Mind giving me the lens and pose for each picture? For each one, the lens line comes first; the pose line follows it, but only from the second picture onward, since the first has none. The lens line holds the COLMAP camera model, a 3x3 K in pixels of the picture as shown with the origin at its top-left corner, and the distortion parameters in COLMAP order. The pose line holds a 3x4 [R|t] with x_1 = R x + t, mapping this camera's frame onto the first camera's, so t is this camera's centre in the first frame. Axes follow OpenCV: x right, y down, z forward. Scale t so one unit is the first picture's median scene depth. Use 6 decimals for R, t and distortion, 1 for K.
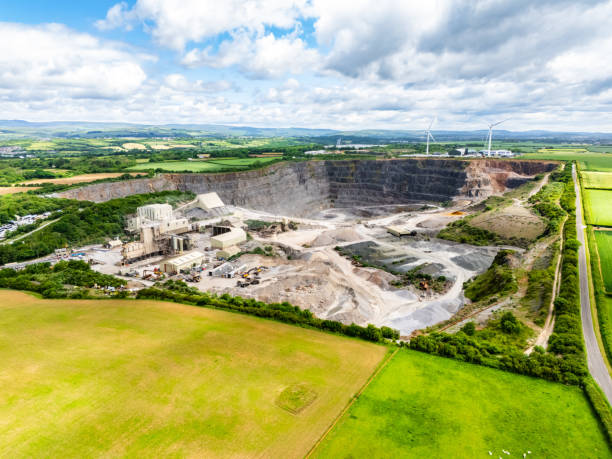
lens RADIAL K [[444.1, 0, 305.5], [0, 444.1, 232.7], [0, 0, 1]] dist [0.087629, -0.084999]
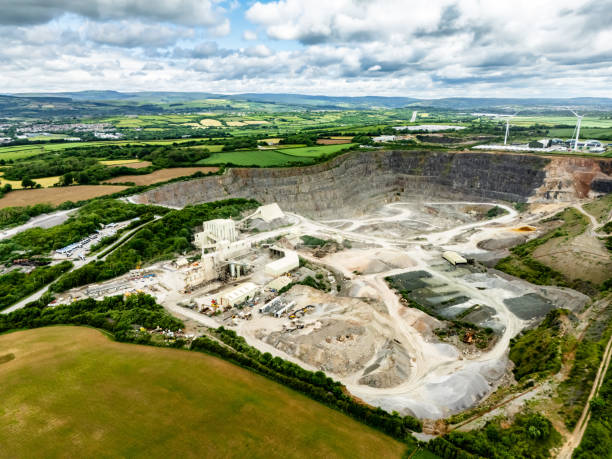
lens RADIAL K [[444.1, 0, 305.5], [0, 444.1, 232.7], [0, 0, 1]] dist [0.087629, -0.084999]
pose [[0.987125, 0.043613, -0.153890, 0.038965], [-0.033246, 0.997041, 0.069308, -0.133673], [0.156457, -0.063299, 0.985654, -0.022684]]
